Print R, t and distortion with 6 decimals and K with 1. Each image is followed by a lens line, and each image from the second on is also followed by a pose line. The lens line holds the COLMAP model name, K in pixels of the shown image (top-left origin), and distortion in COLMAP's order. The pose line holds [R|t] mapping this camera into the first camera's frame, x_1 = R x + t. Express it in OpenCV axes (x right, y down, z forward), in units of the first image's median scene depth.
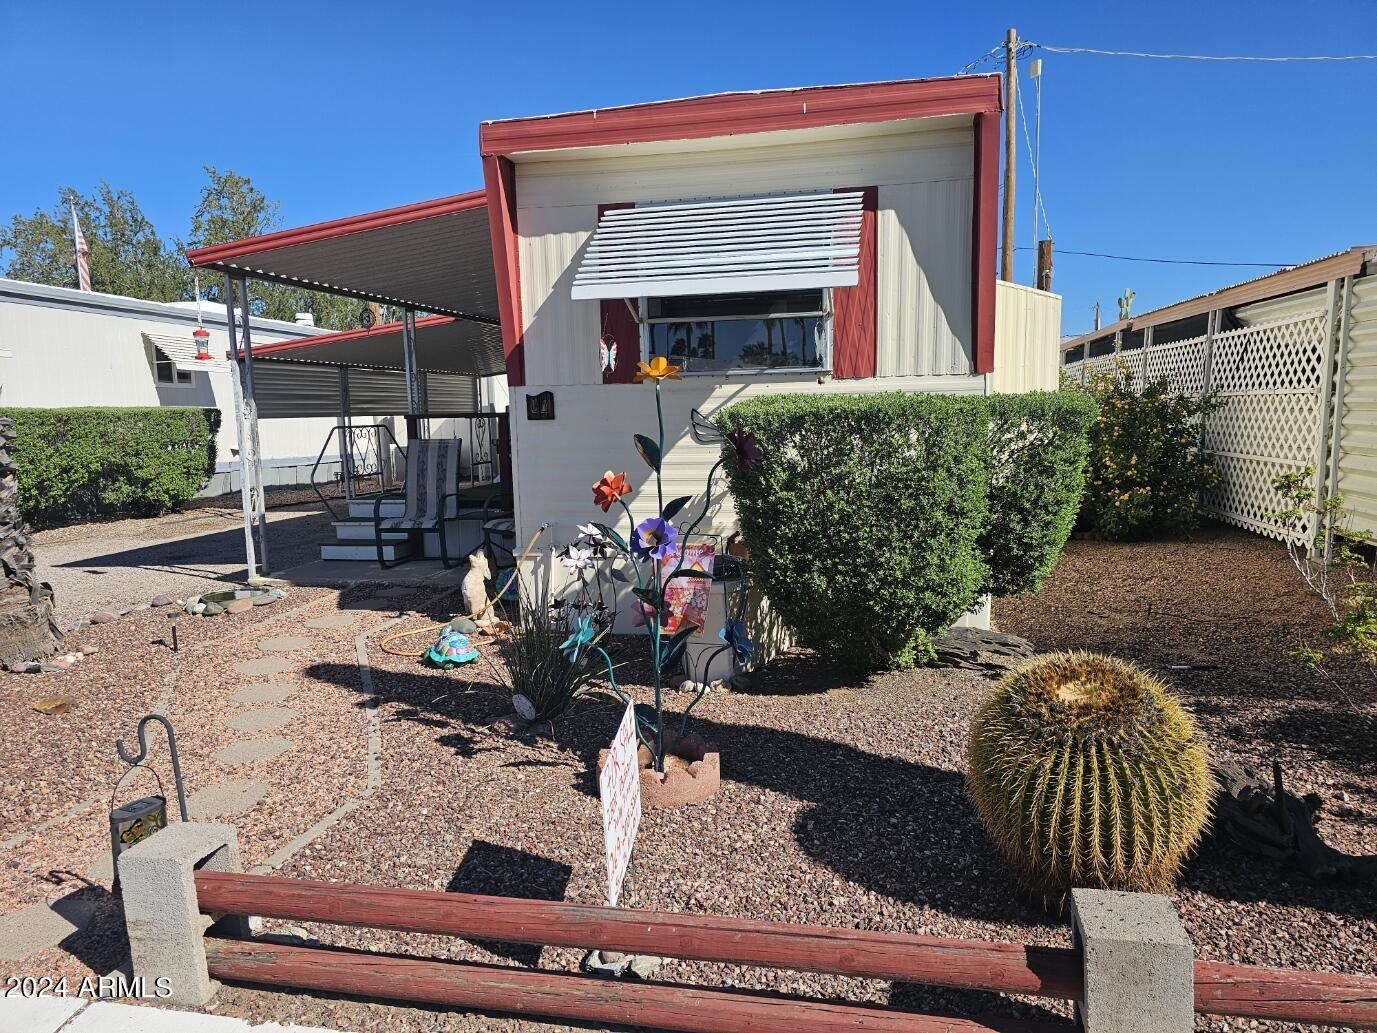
lens RADIAL K [[910.4, 0, 687.6], [0, 910.4, 516.8], [0, 0, 1]] dist [0.034903, -0.017978]
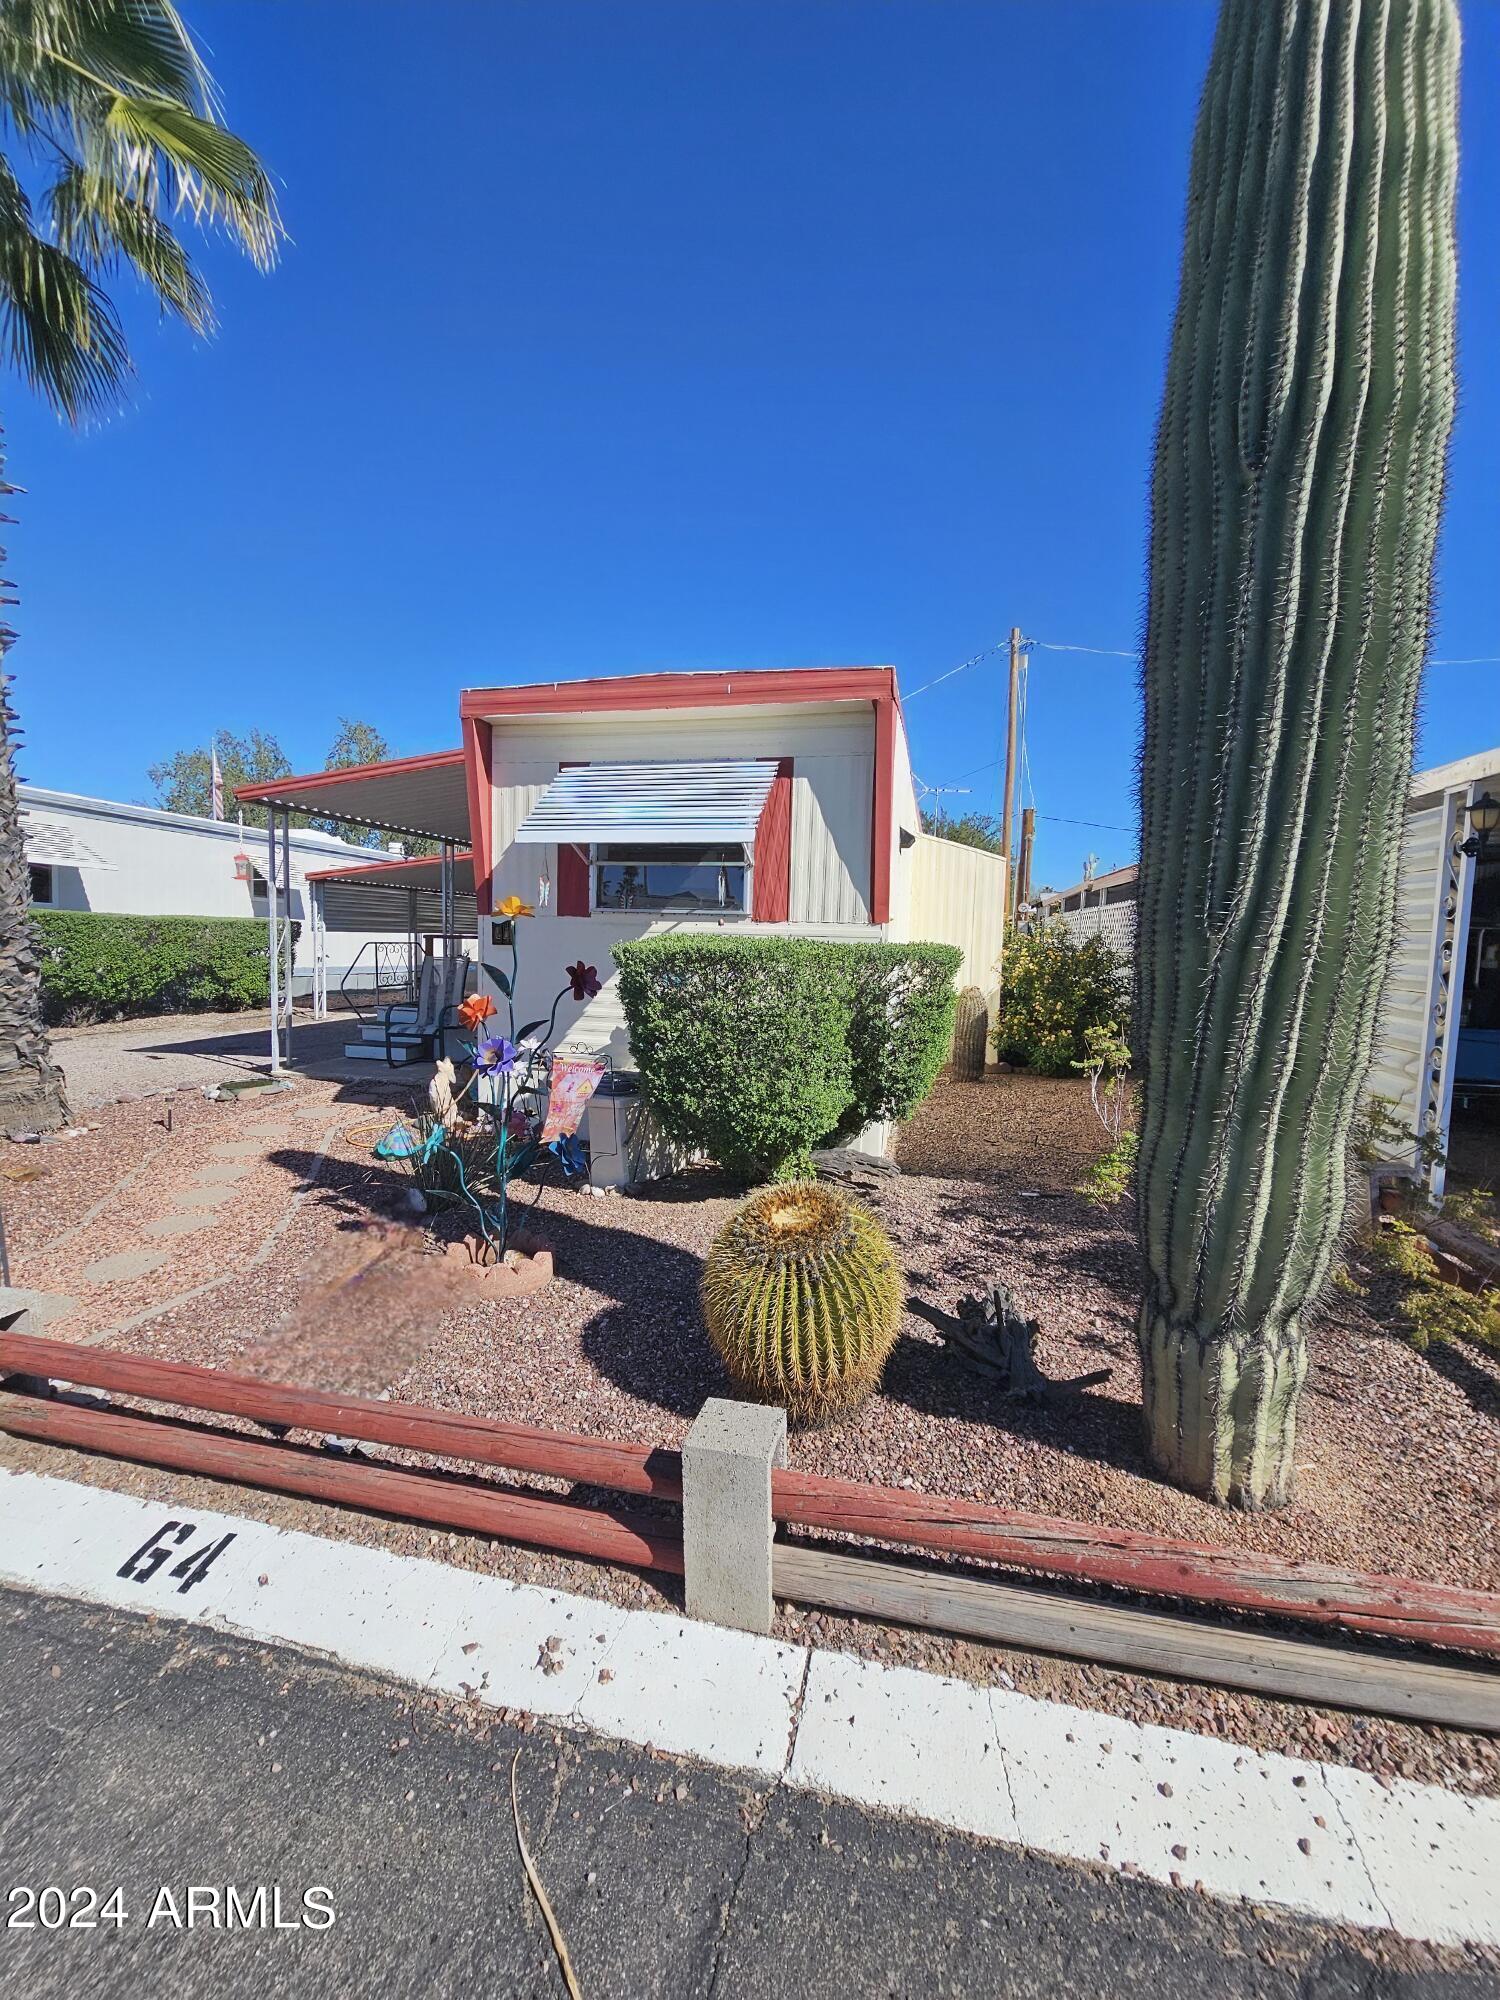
lens RADIAL K [[804.1, 0, 751.5], [0, 804.1, 994.3], [0, 0, 1]] dist [-0.000934, 0.000591]
pose [[0.998414, 0.049240, -0.027308, 0.198355], [-0.050489, 0.997614, -0.047097, -0.014883], [0.024924, 0.048401, 0.998517, 0.006771]]
